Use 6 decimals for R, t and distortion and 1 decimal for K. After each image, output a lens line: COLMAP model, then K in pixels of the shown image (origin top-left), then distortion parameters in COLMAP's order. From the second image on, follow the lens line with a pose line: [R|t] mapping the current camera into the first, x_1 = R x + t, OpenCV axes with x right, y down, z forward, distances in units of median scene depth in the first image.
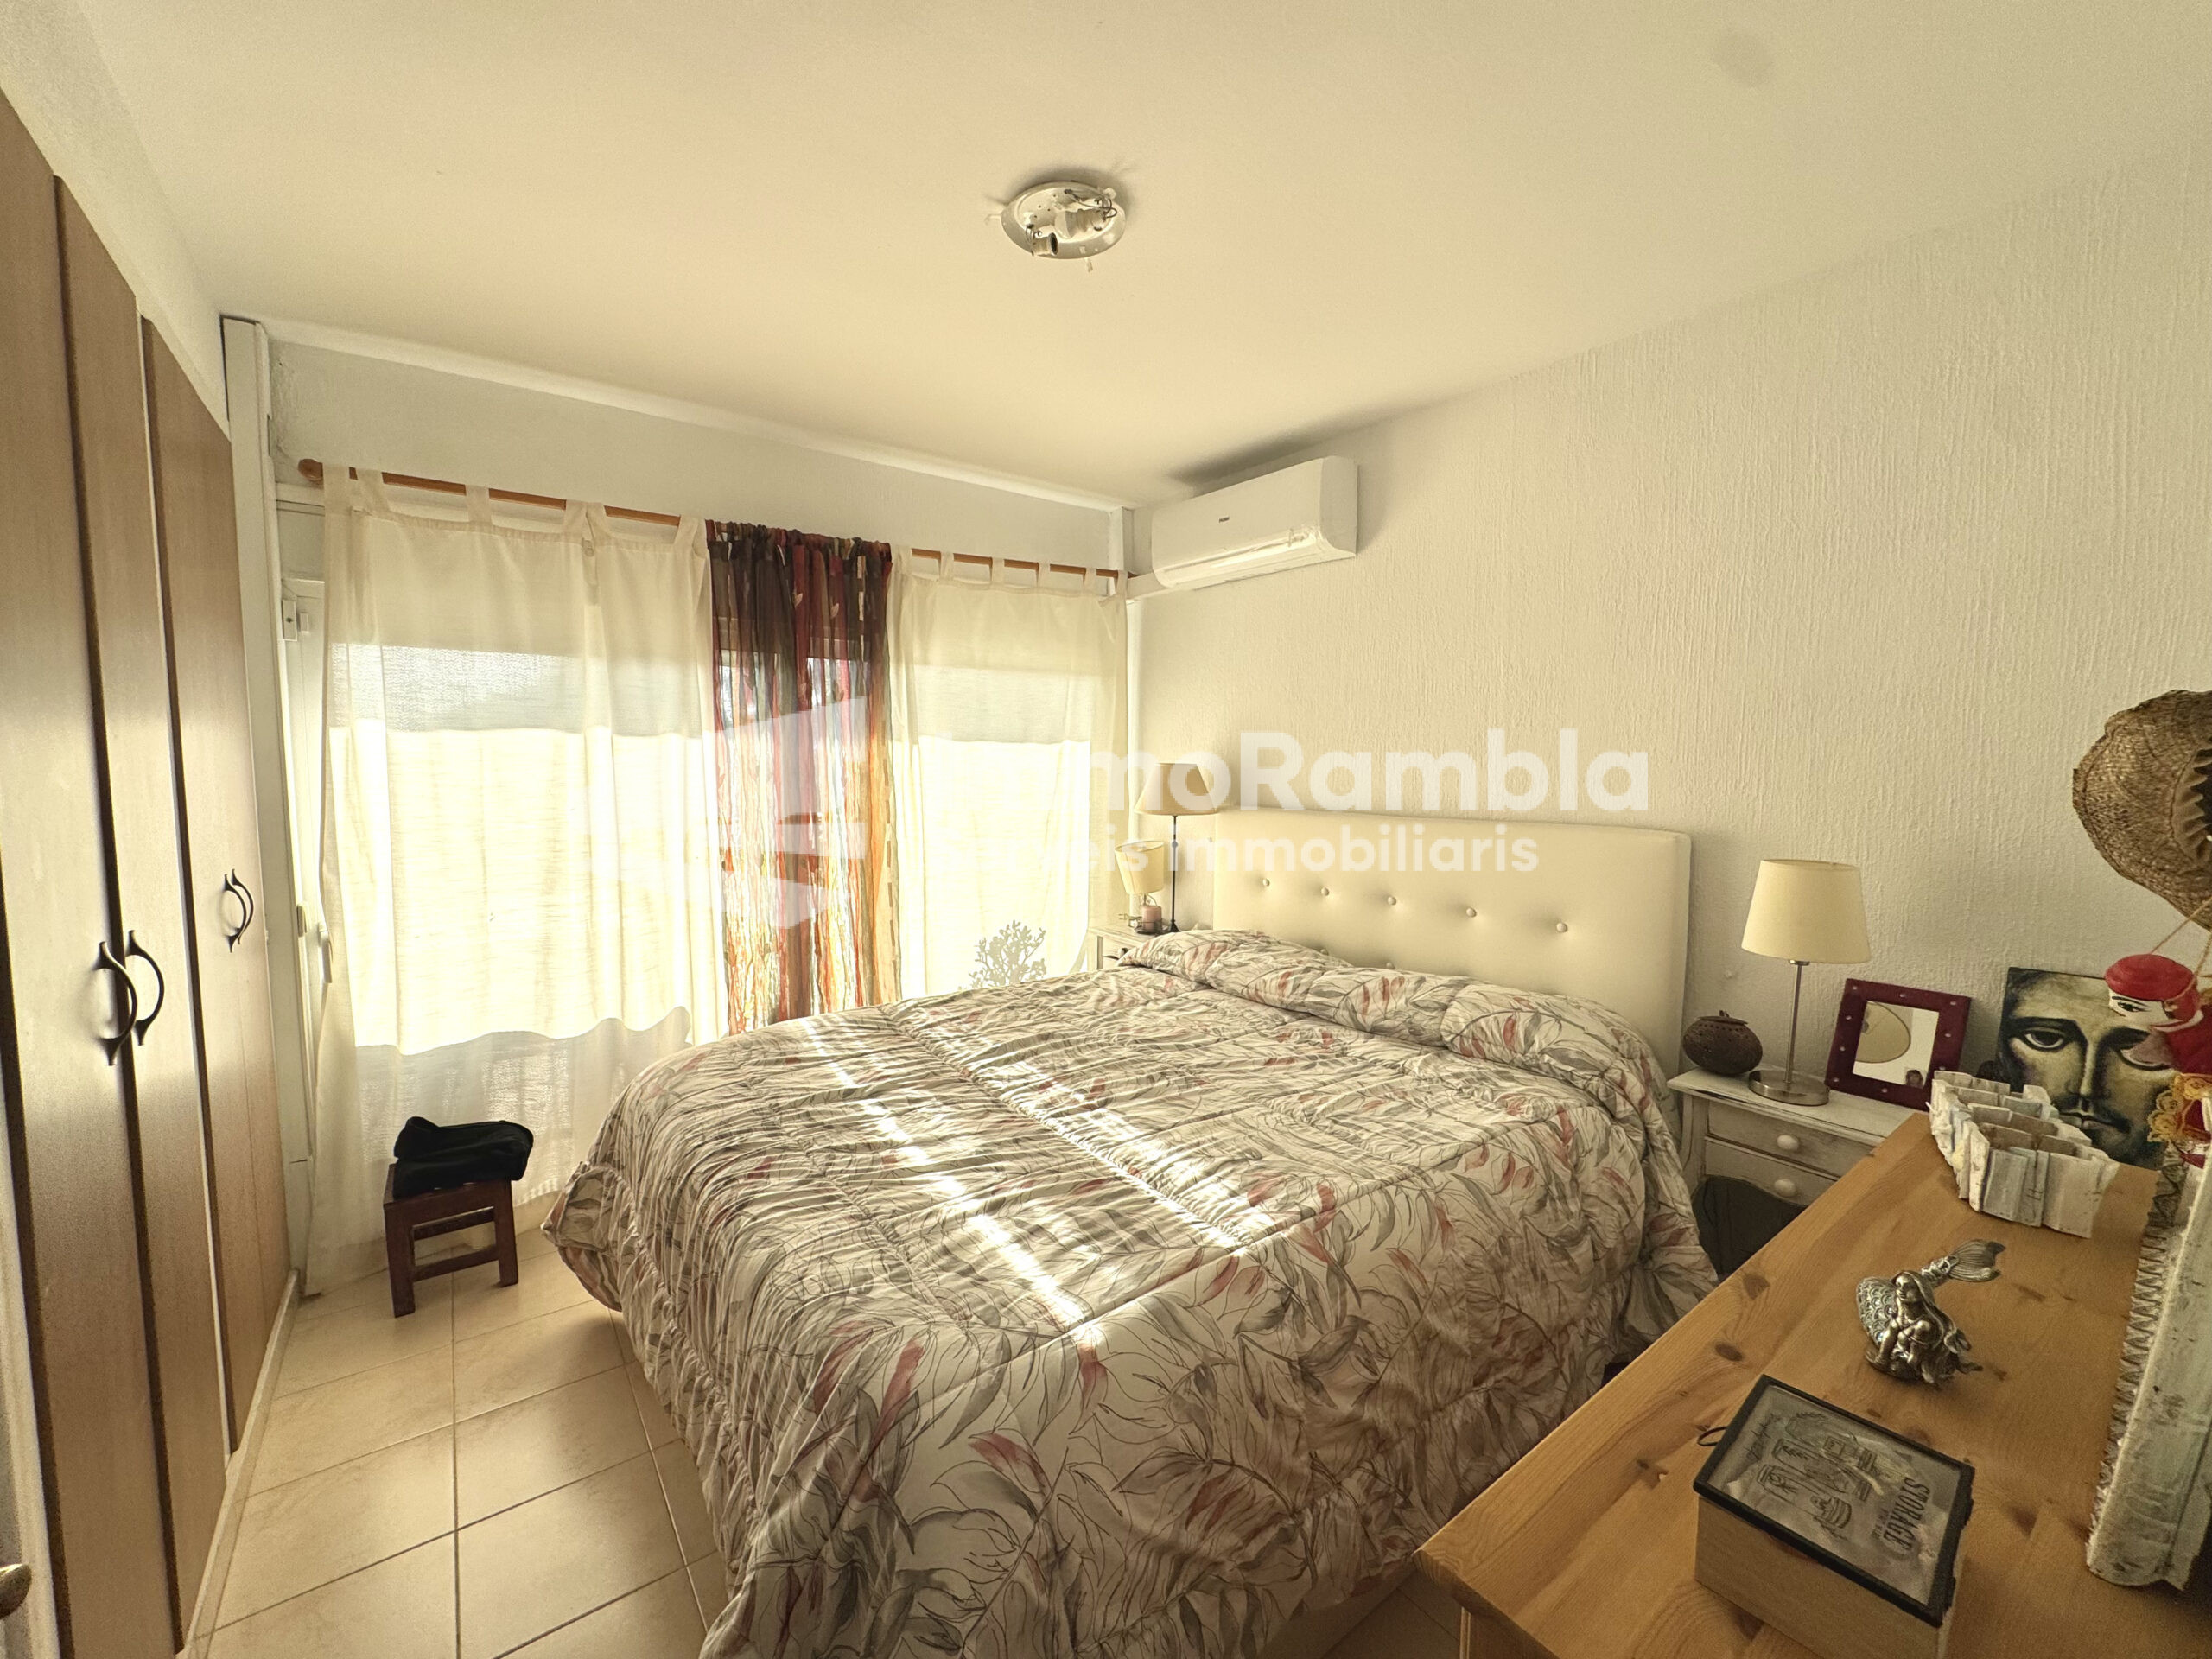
lens RADIAL K [[886.4, 0, 1106.0], [0, 886.4, 829.5], [0, 0, 1]] dist [-0.002533, 0.000178]
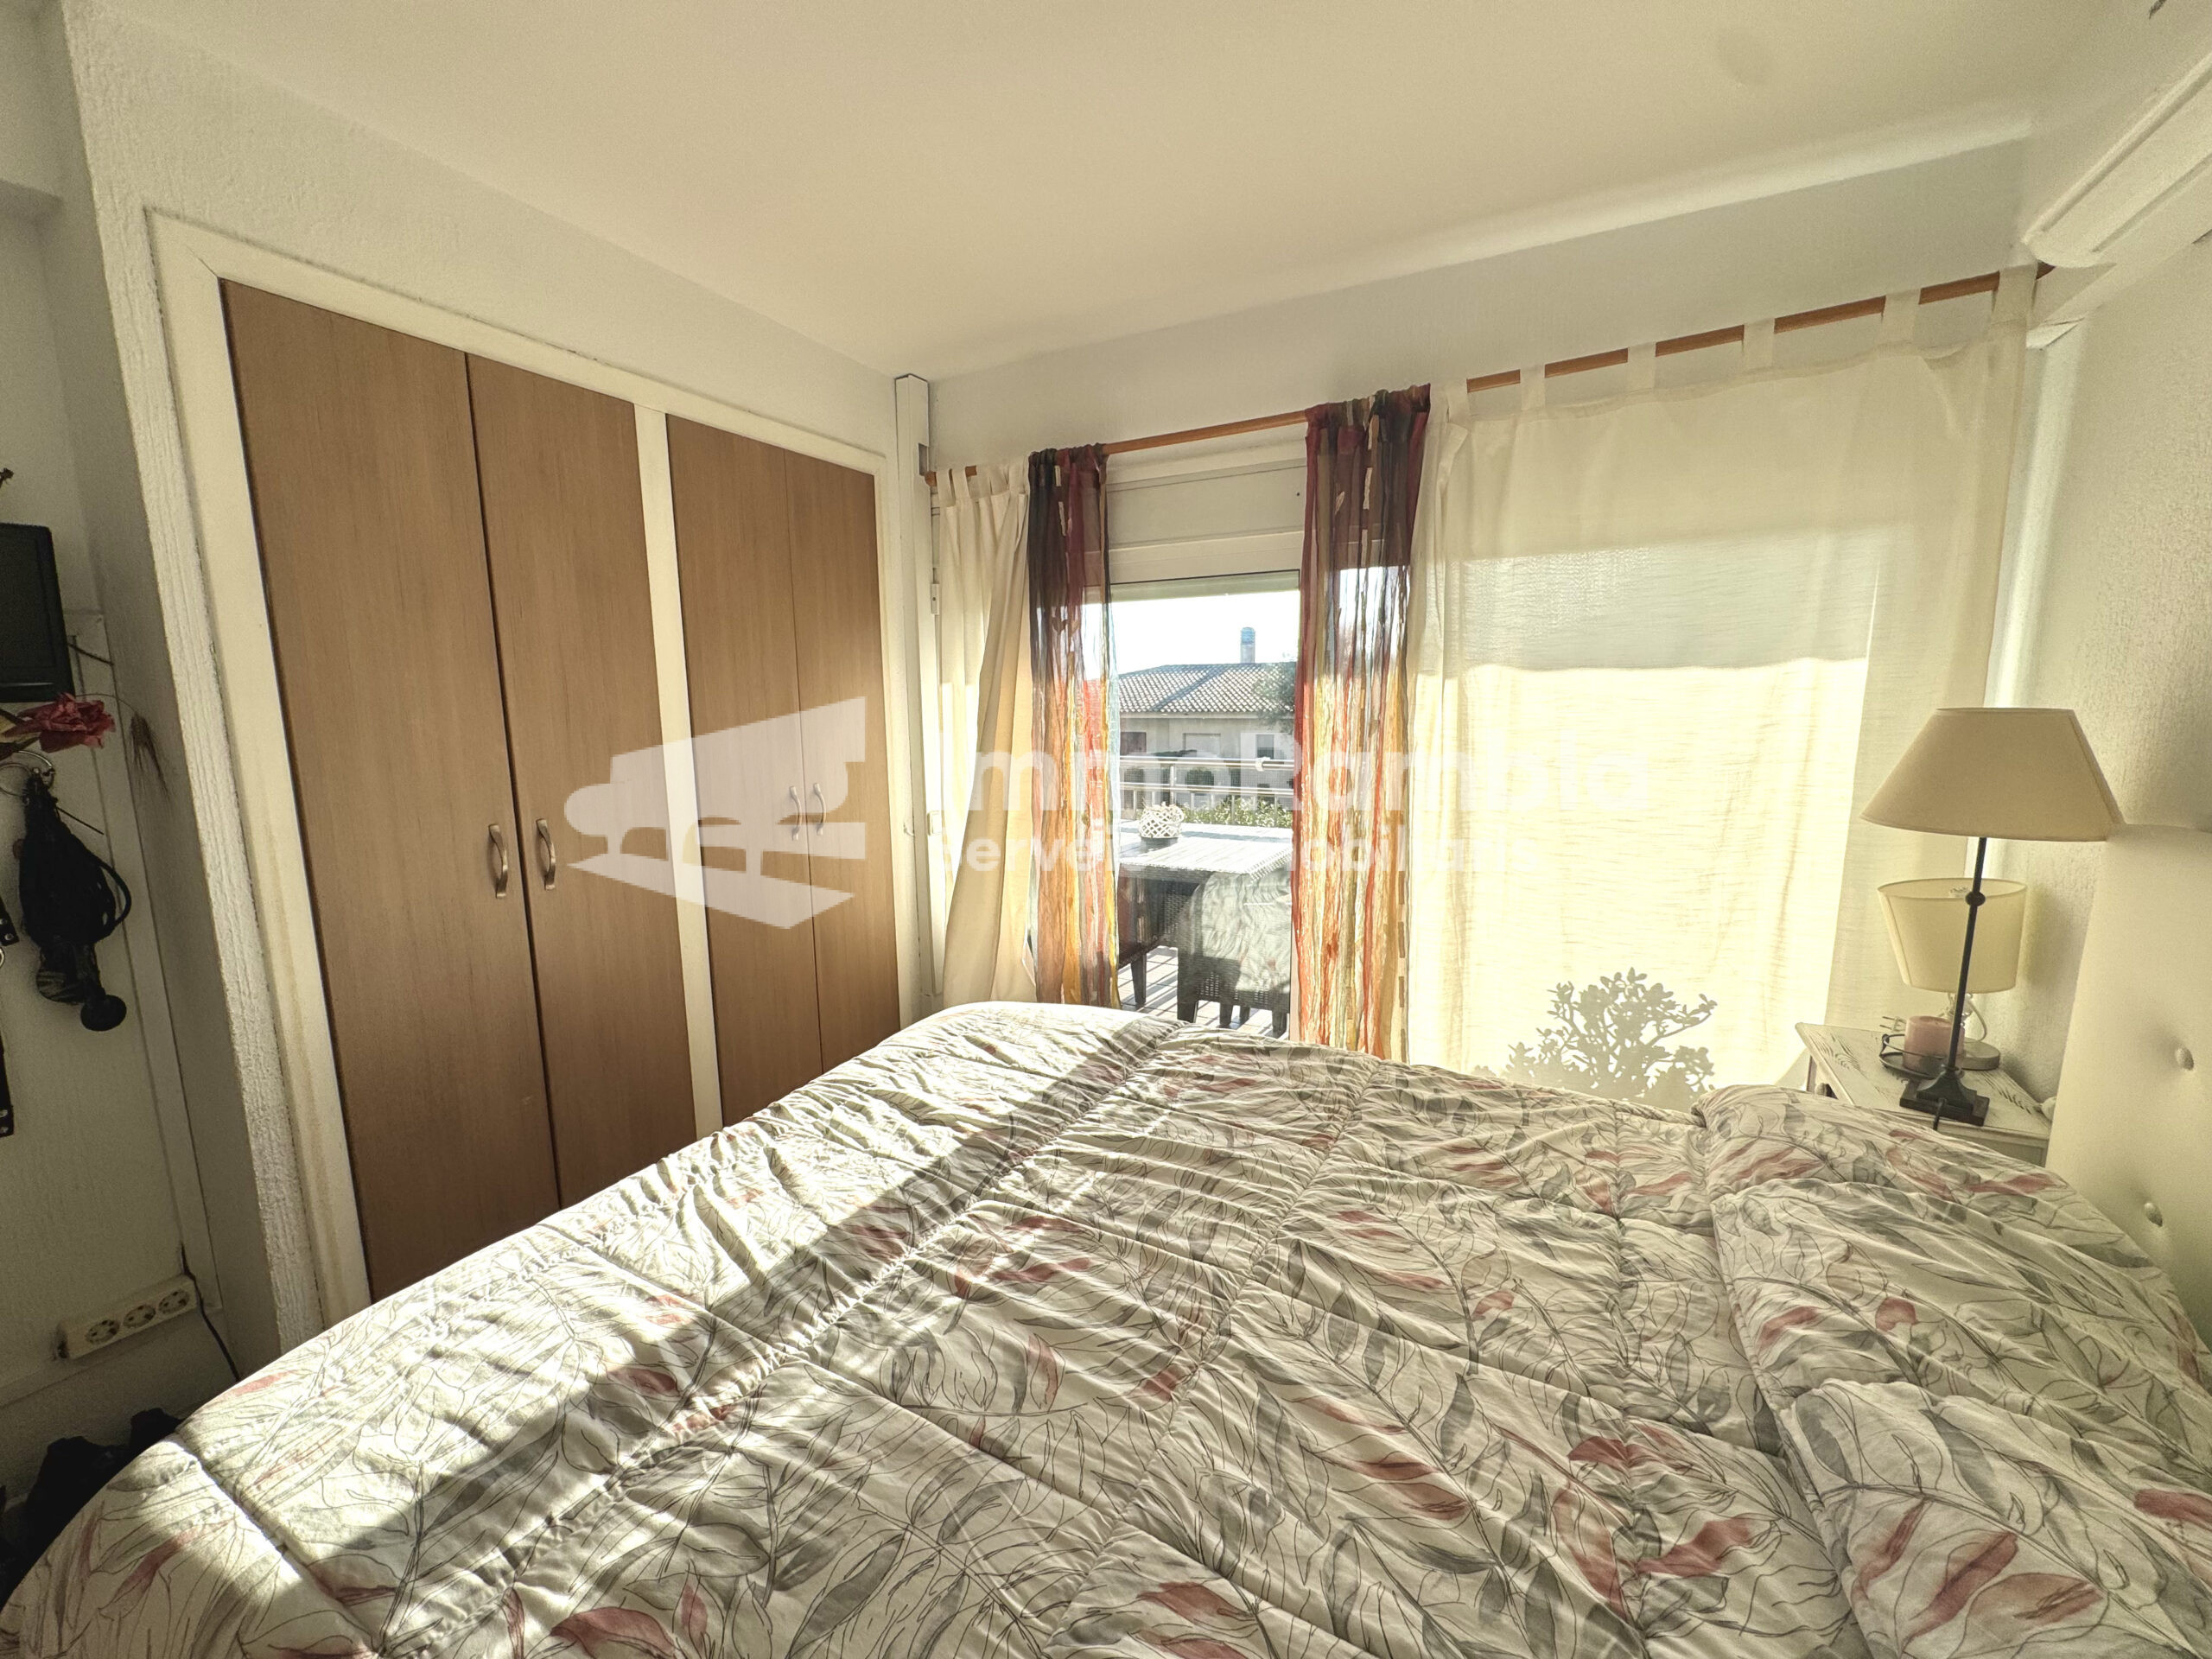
lens RADIAL K [[886.4, 0, 1106.0], [0, 886.4, 829.5], [0, 0, 1]] dist [-0.002533, 0.000178]
pose [[0.421840, 0.131547, -0.897077, 0.412602], [-0.057964, 0.991308, 0.118108, -0.062691], [0.904816, 0.002176, 0.425798, 0.639359]]
